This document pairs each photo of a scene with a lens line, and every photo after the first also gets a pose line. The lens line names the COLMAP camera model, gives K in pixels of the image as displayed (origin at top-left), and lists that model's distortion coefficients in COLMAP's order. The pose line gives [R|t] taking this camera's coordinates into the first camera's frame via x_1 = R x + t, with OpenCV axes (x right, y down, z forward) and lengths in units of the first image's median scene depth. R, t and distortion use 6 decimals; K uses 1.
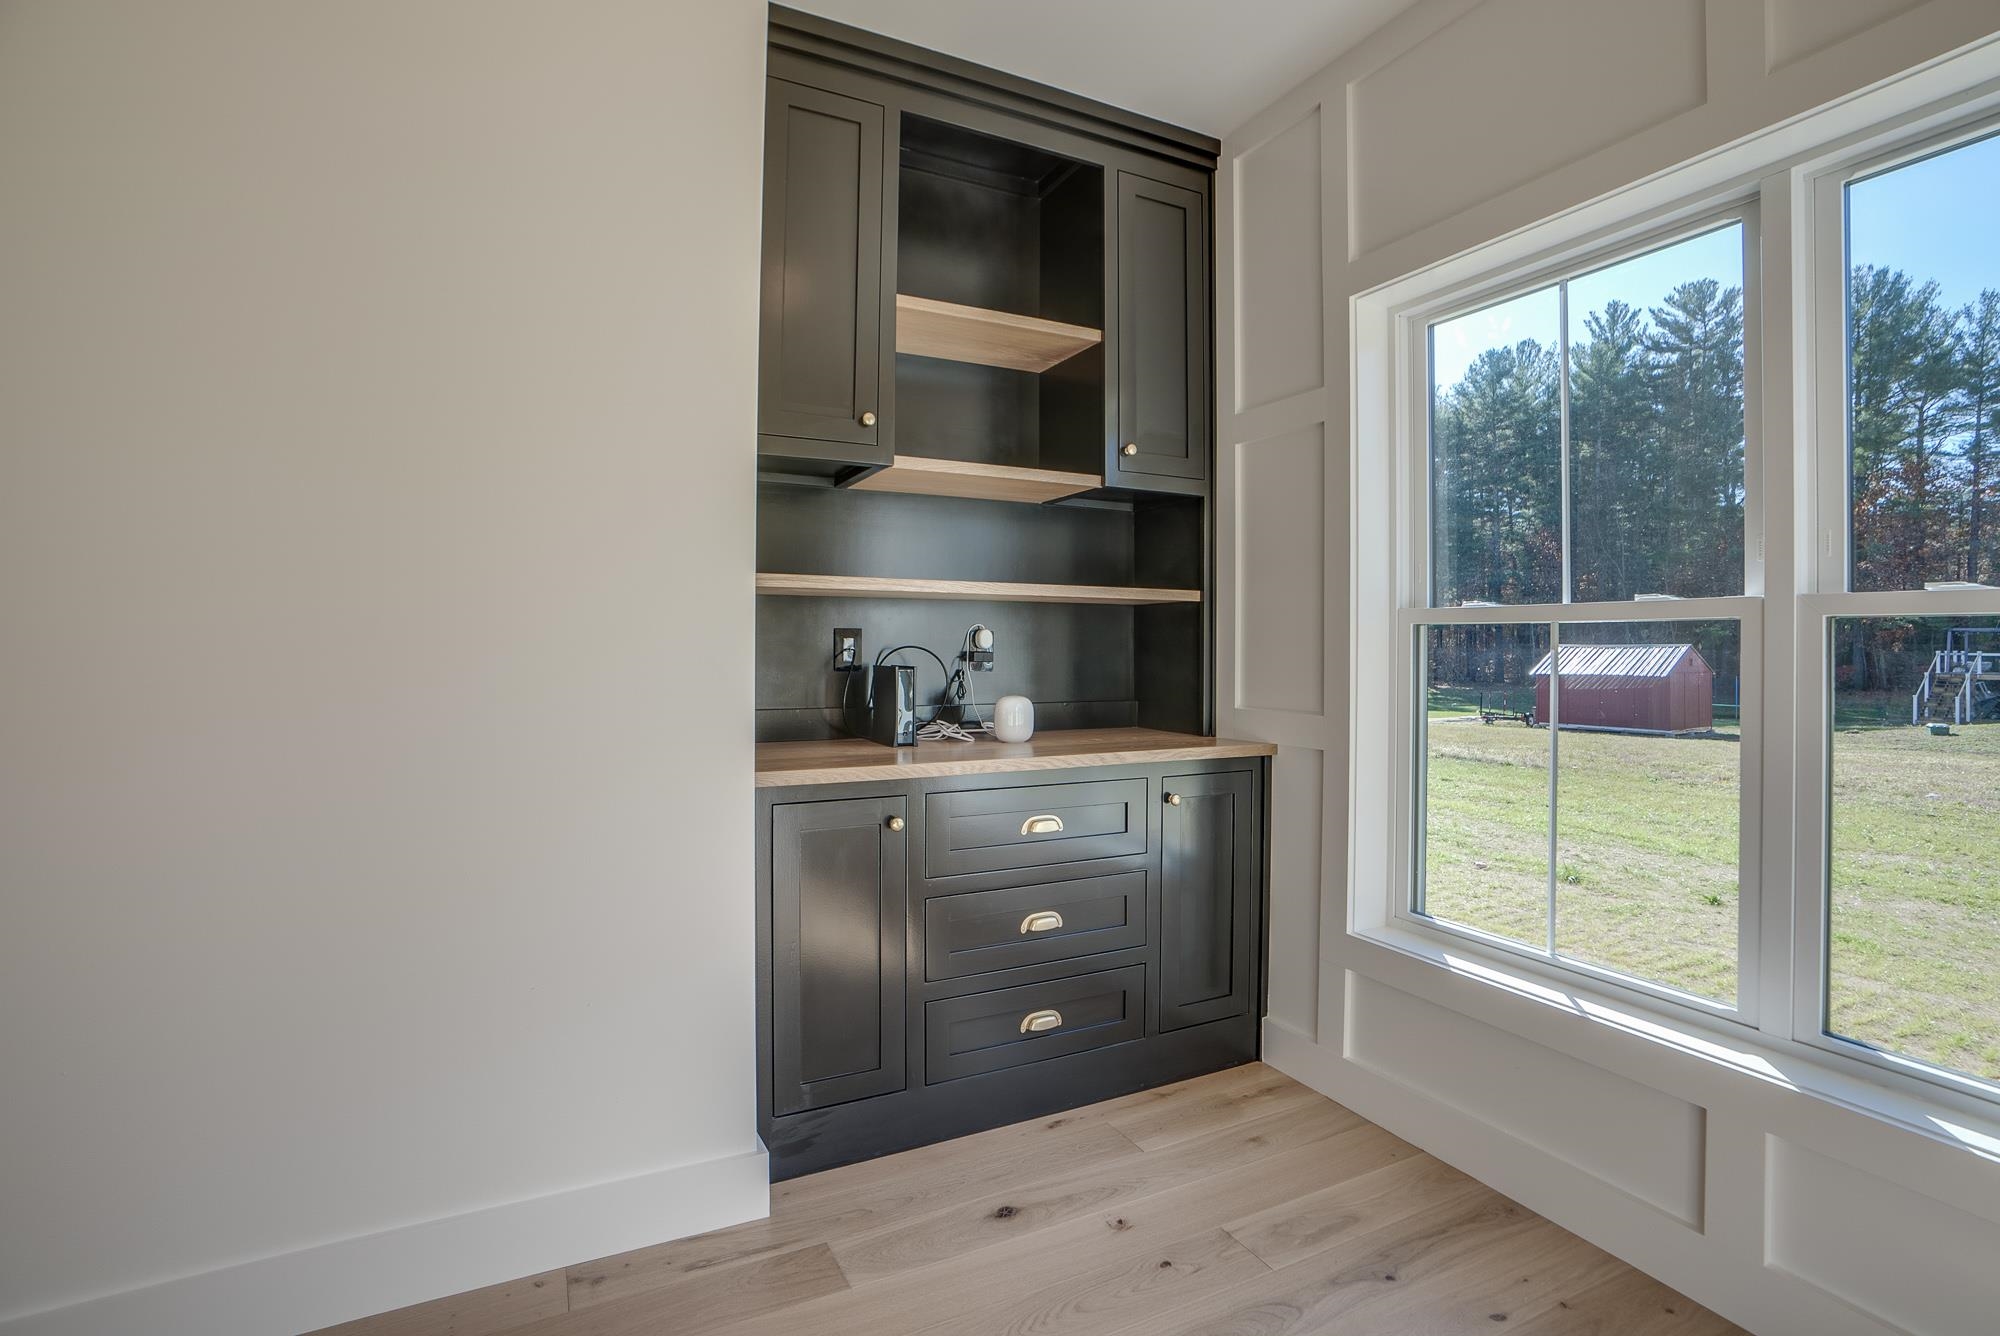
lens RADIAL K [[933.9, 0, 1001.2], [0, 933.9, 636.4], [0, 0, 1]] dist [-0.040553, 0.000152]
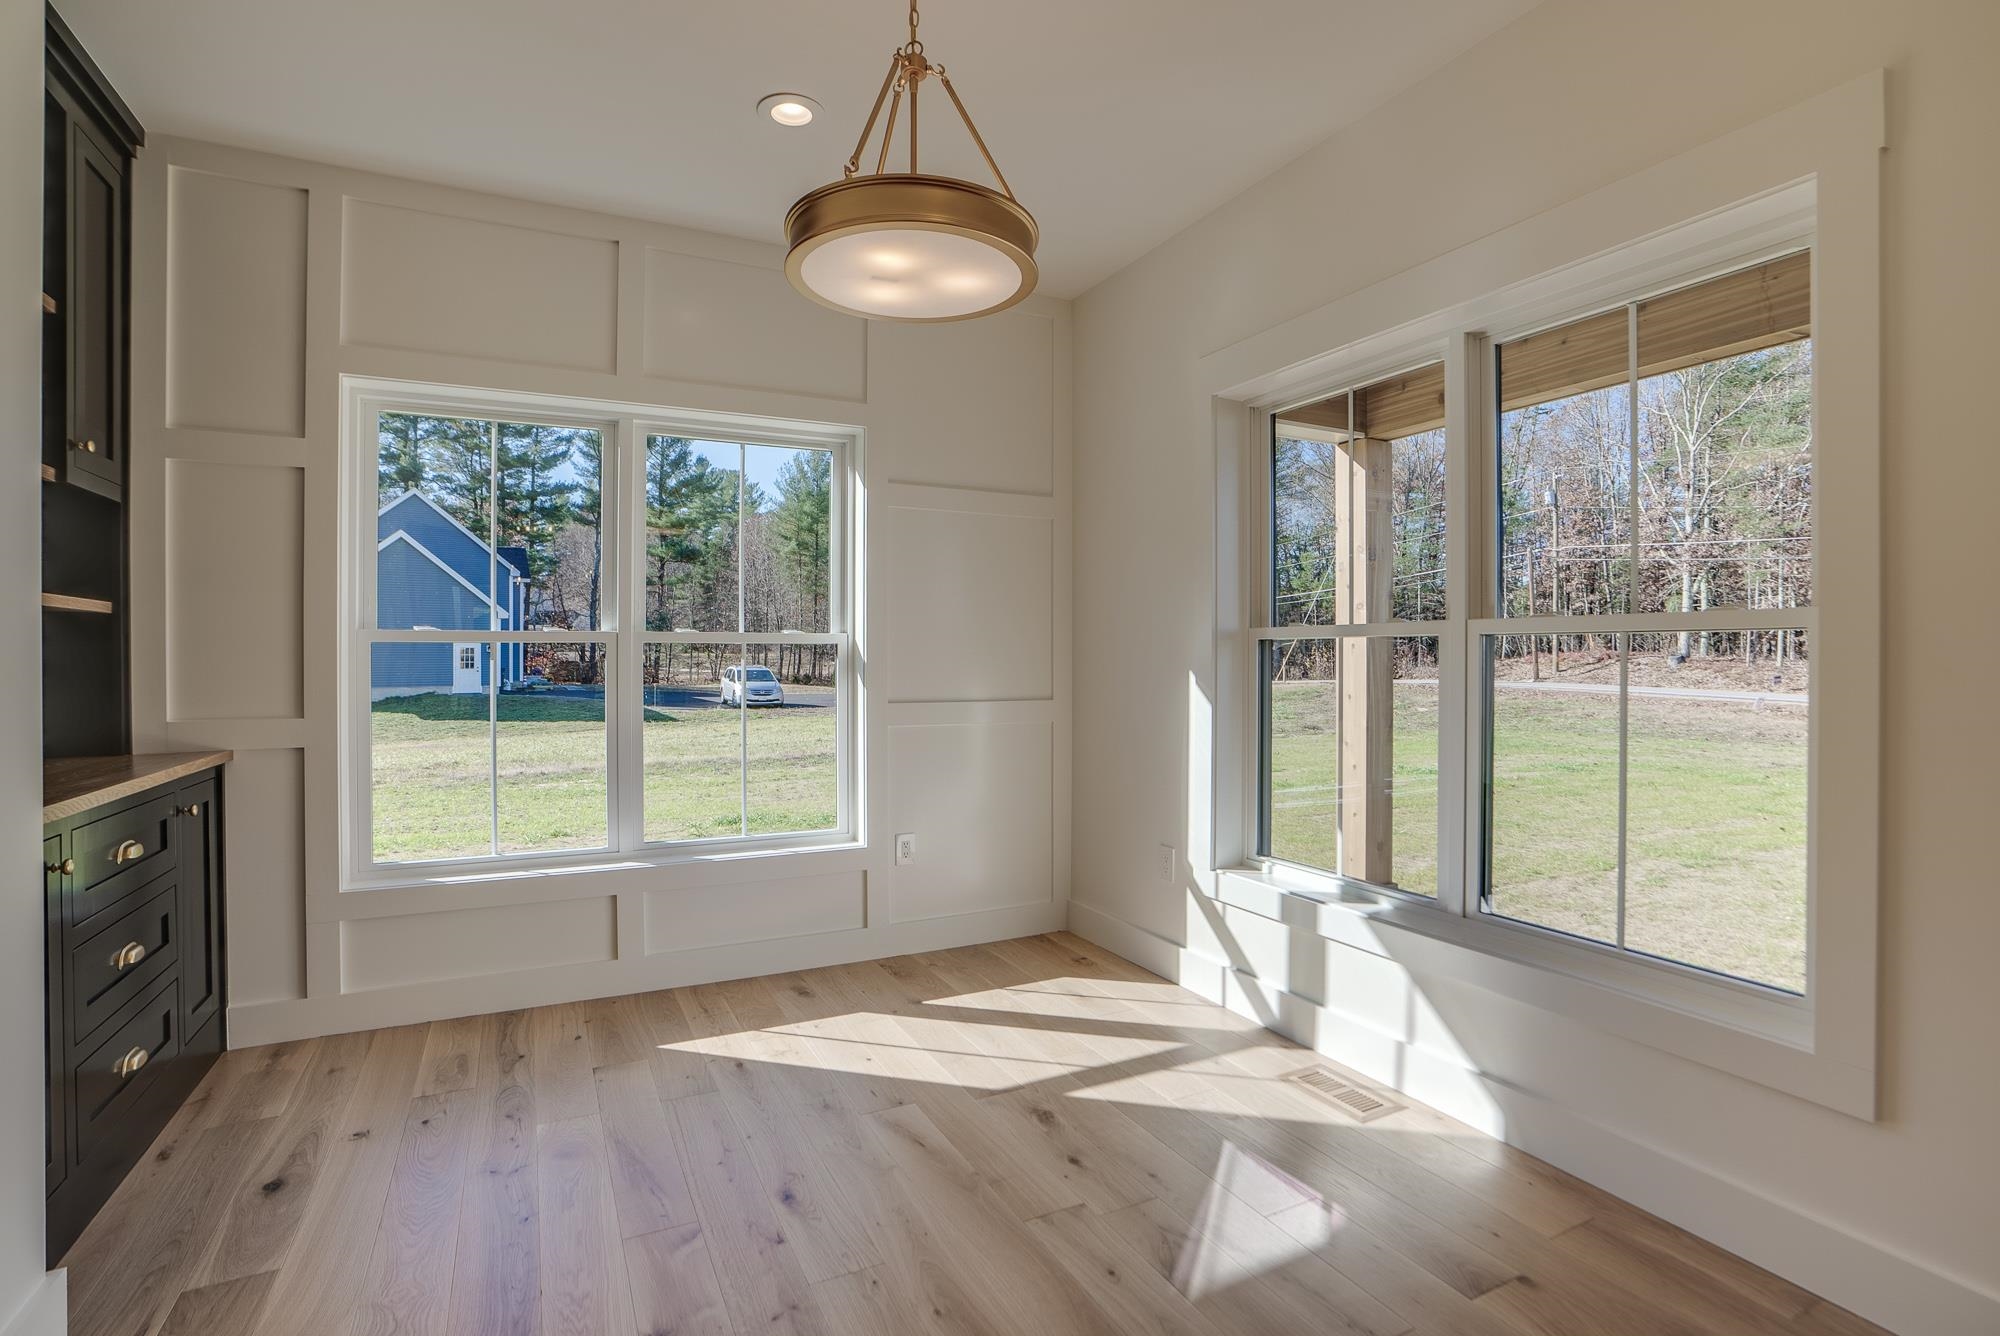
lens RADIAL K [[1017.7, 0, 1000.0], [0, 1017.7, 668.0], [0, 0, 1]] dist [-0.000496, 0.000027]
pose [[-0.000651, -0.019483, 0.999810, -1.076583], [-0.006191, 0.999791, 0.019479, -0.010934], [-0.999981, -0.006177, -0.000771, 0.135764]]
